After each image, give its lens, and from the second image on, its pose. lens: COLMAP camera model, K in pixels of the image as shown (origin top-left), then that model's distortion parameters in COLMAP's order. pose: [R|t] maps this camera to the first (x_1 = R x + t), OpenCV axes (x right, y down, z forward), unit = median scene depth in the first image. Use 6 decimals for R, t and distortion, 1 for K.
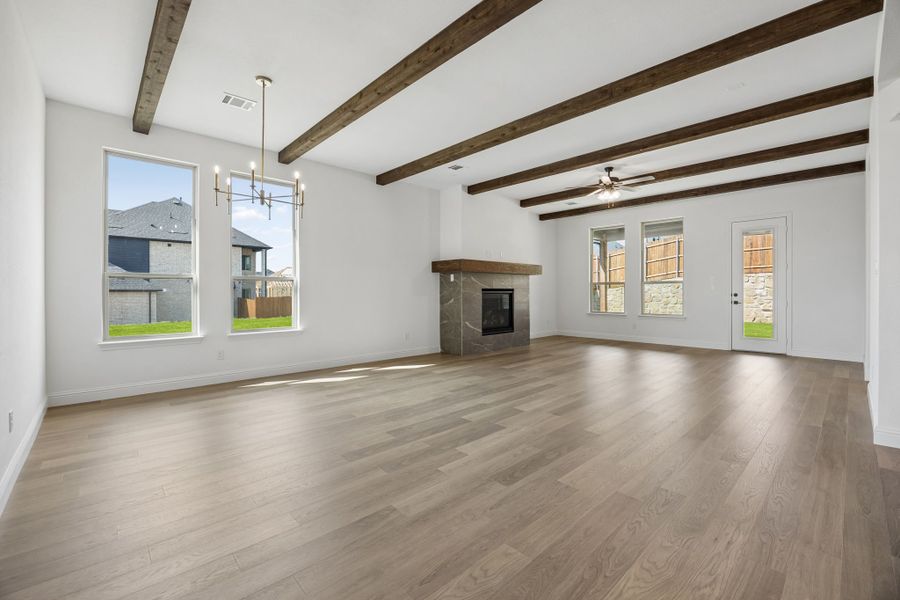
lens RADIAL K [[383.9, 0, 451.8], [0, 383.9, 299.0], [0, 0, 1]] dist [-0.016192, -0.000035]
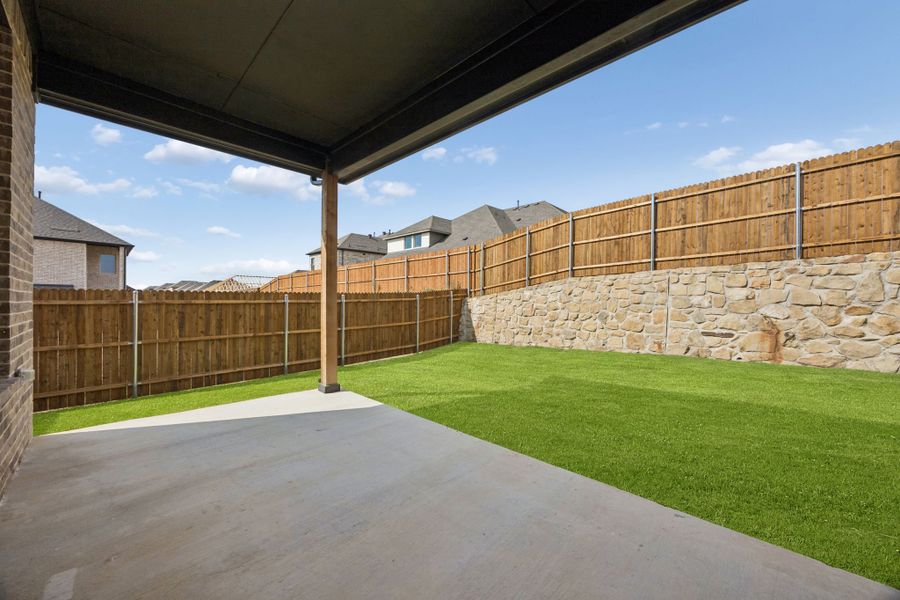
lens RADIAL K [[345.6, 0, 454.8], [0, 345.6, 306.3], [0, 0, 1]] dist [-0.001443, -0.000193]
pose [[0.998465, 0.007599, 0.054866, 0.748676], [-0.007096, 0.999931, -0.009357, -0.005054], [-0.054934, 0.008954, 0.998450, 0.900440]]
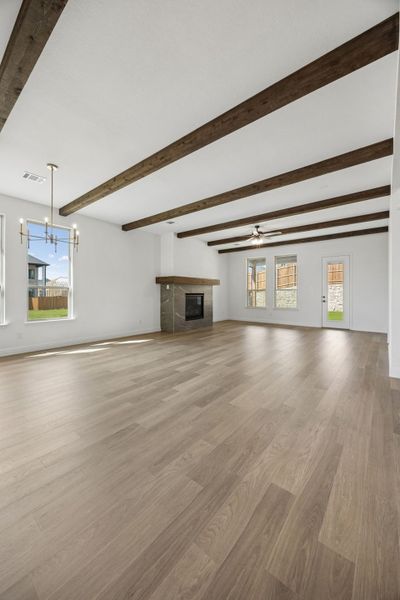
lens RADIAL K [[230.4, 0, 196.0], [0, 230.4, 297.6], [0, 0, 1]] dist [-0.001443, -0.000193]
pose [[0.991782, 0.000039, 0.127942, -0.005844], [-0.000071, 1.000000, 0.000251, -0.007869], [-0.127942, -0.000258, 0.991782, -0.019062]]
